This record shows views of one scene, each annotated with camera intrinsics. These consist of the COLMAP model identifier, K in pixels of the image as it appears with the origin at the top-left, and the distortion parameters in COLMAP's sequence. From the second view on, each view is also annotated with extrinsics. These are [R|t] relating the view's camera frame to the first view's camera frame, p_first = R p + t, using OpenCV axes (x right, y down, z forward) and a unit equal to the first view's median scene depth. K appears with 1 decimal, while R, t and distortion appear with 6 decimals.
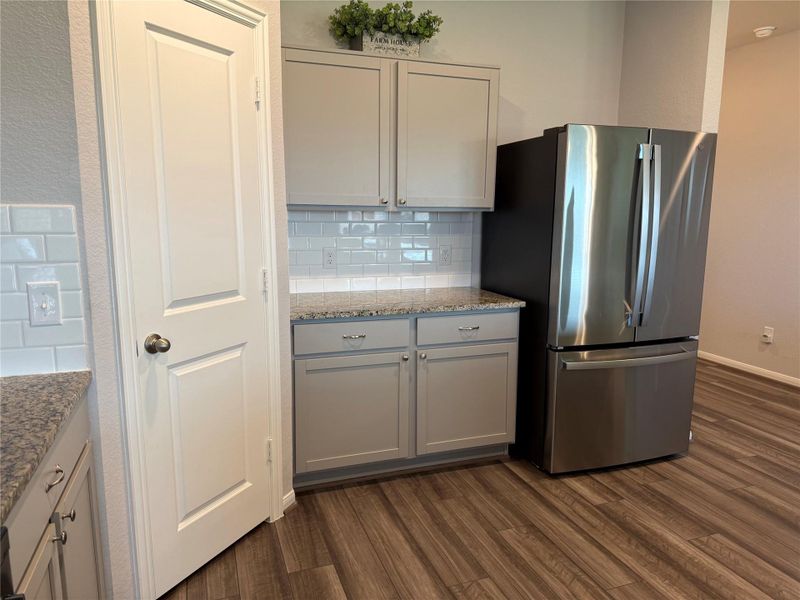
lens RADIAL K [[561.8, 0, 400.0], [0, 561.8, 300.0], [0, 0, 1]] dist [0.107517, -0.170827]
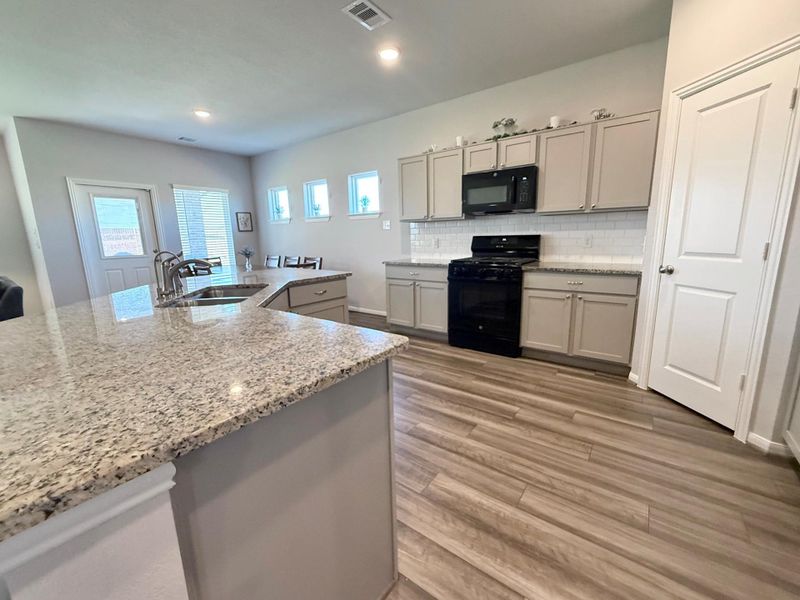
lens RADIAL K [[345.0, 0, 400.0], [0, 345.0, 300.0], [0, 0, 1]] dist [0.011824, 0.000105]
pose [[-0.837999, 0.119155, -0.532503, 0.972663], [-0.064340, 0.947484, 0.313266, -0.139037], [0.541865, 0.296778, -0.786324, 1.313825]]
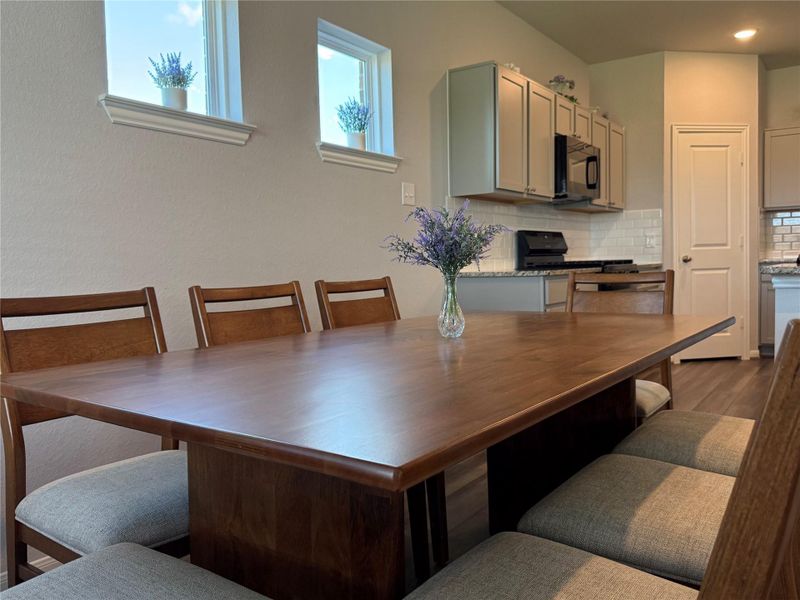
lens RADIAL K [[644.8, 0, 400.0], [0, 644.8, 300.0], [0, 0, 1]] dist [0.063801, -0.124712]
pose [[0.572593, 0.028073, -0.819359, 1.159056], [-0.099340, 0.994425, -0.035350, 0.449397], [0.813799, 0.101636, 0.572190, -1.619762]]
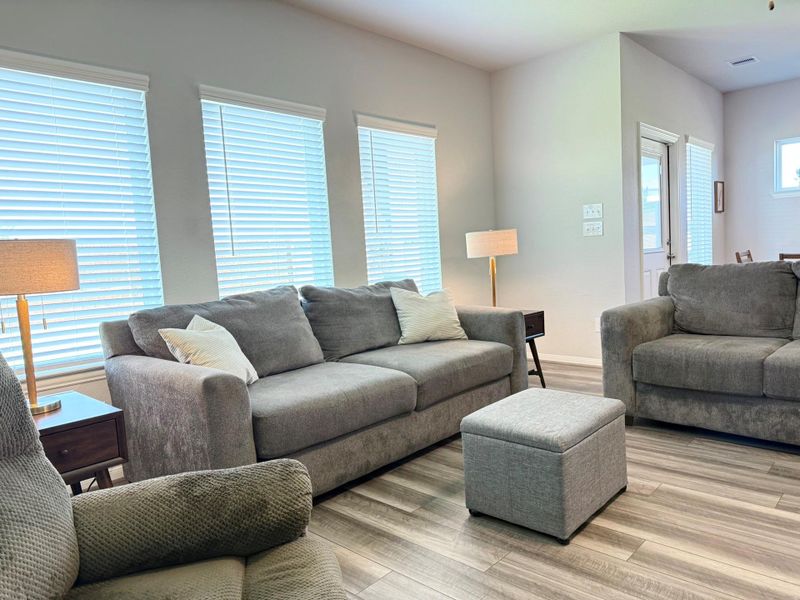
lens RADIAL K [[556.5, 0, 400.0], [0, 556.5, 300.0], [0, 0, 1]] dist [0.062709, -0.087634]
pose [[-0.885602, 0.084064, -0.456774, 3.371226], [-0.020590, 0.975410, 0.219434, 0.167292], [0.463989, 0.203736, -0.862094, -0.132075]]
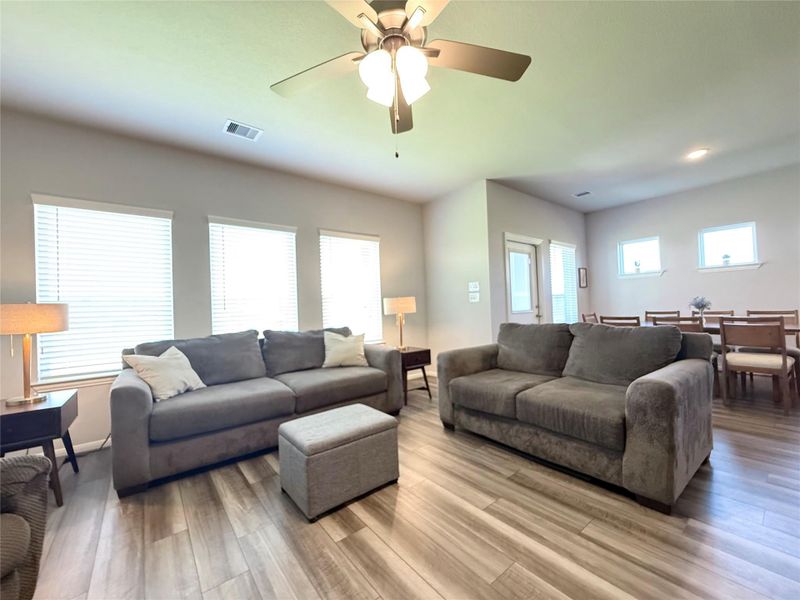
lens RADIAL K [[321.2, 0, 400.0], [0, 321.2, 300.0], [0, 0, 1]] dist [-0.002420, -0.000193]
pose [[-0.943564, 0.020629, -0.330547, 2.795309], [-0.021764, 0.992039, 0.124040, 0.139176], [0.330474, 0.124233, -0.935603, -0.012073]]
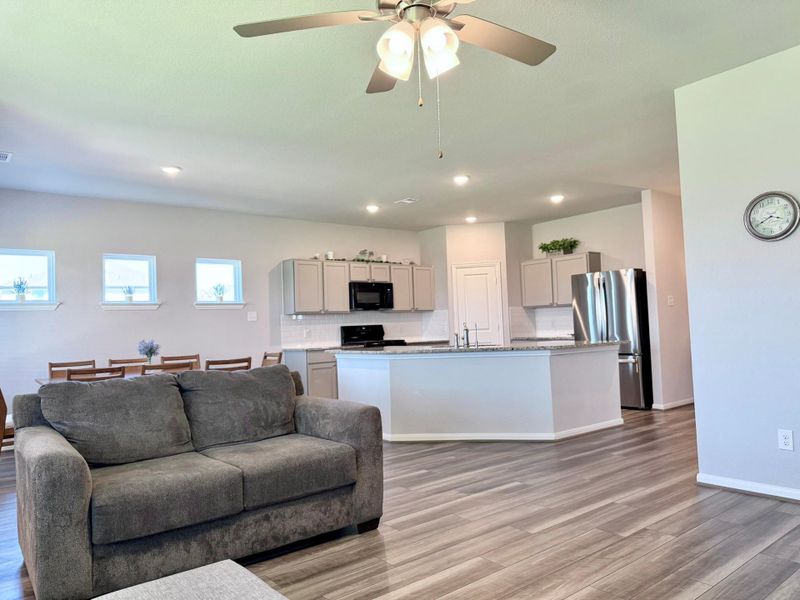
lens RADIAL K [[556.5, 0, 400.0], [0, 556.5, 300.0], [0, 0, 1]] dist [0.062709, -0.087634]
pose [[0.322005, -0.062704, -0.944659, 3.389413], [-0.110085, 0.988556, -0.103143, 0.268518], [0.940316, 0.137206, 0.311417, -0.897567]]
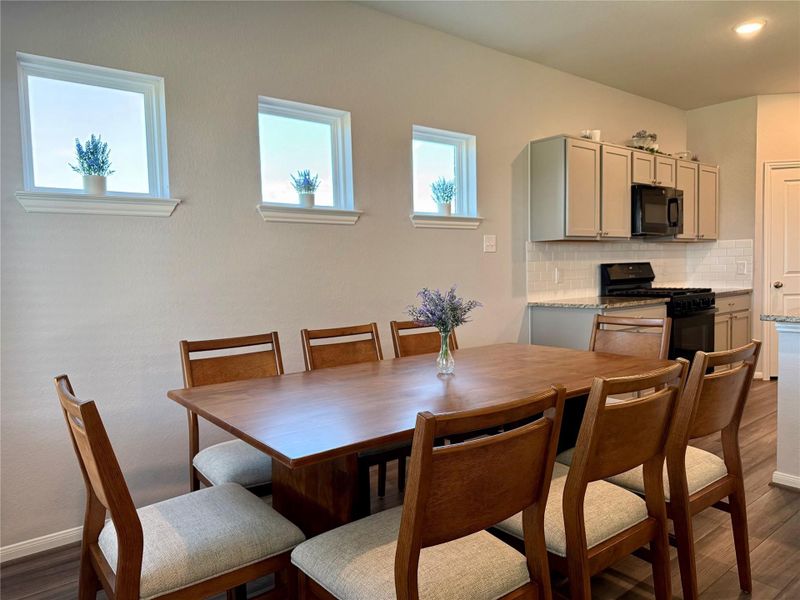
lens RADIAL K [[561.8, 0, 400.0], [0, 561.8, 300.0], [0, 0, 1]] dist [0.107517, -0.170827]
pose [[0.325143, 0.039141, -0.944854, 1.501512], [-0.120688, 0.992690, -0.000409, 0.340273], [0.937932, 0.114166, 0.327490, -1.558848]]
